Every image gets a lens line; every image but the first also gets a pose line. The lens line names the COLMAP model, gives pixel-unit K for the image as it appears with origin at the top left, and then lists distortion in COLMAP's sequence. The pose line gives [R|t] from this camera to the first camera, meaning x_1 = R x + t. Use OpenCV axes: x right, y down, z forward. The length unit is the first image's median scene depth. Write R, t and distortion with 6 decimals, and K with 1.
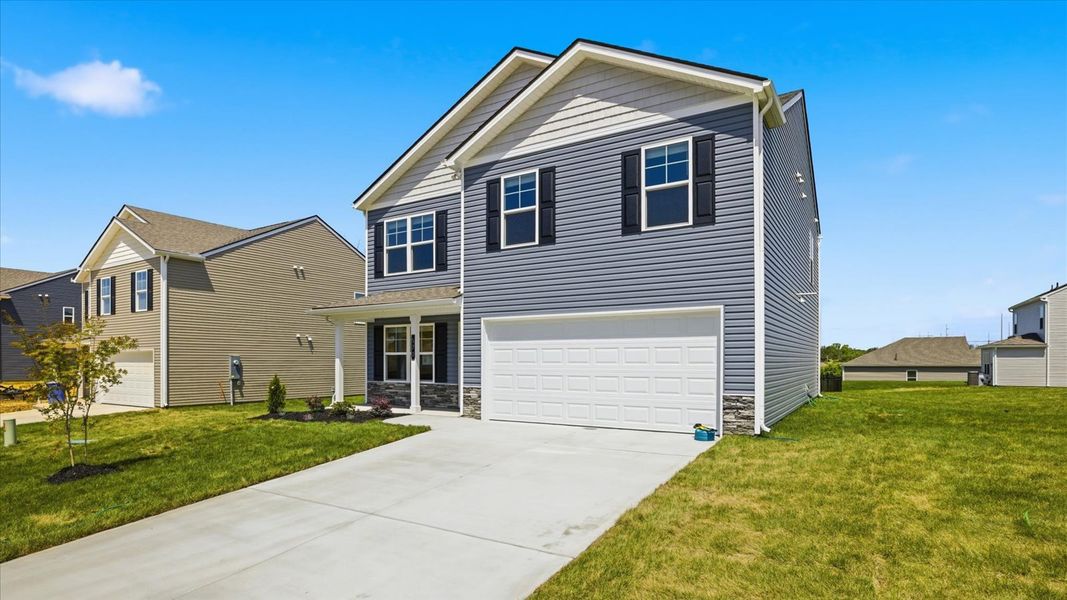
lens RADIAL K [[519.7, 0, 536.8], [0, 519.7, 295.6], [0, 0, 1]] dist [0.019597, 0.000524]
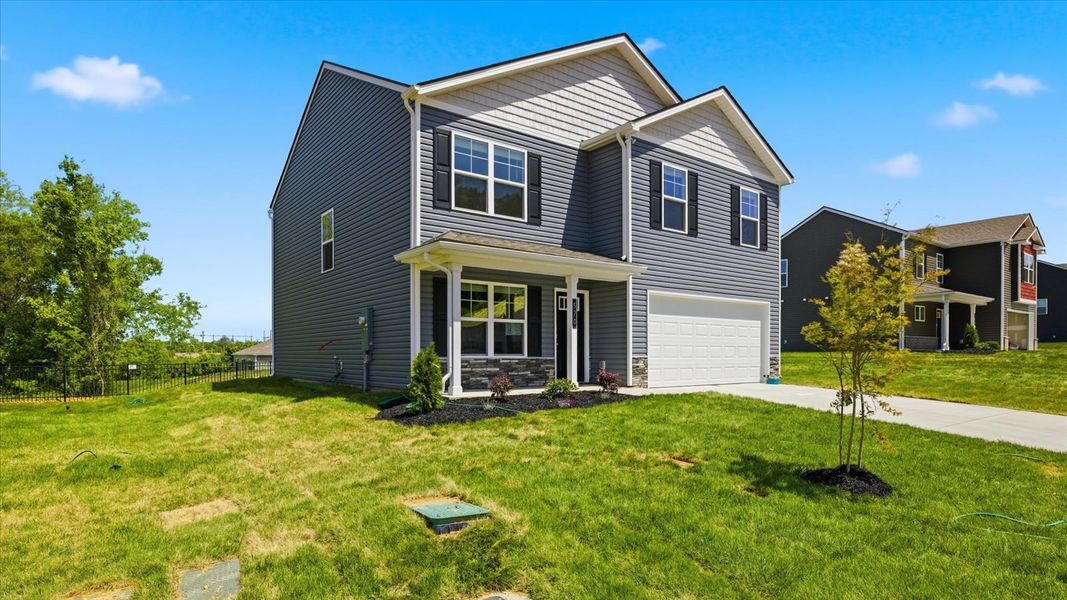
lens RADIAL K [[519.7, 0, 536.8], [0, 519.7, 295.6], [0, 0, 1]] dist [0.019597, 0.000524]
pose [[0.414830, 0.094673, 0.904960, -1.034283], [-0.116229, 0.991938, -0.050494, 0.119520], [-0.902445, -0.084236, 0.422489, 0.695725]]
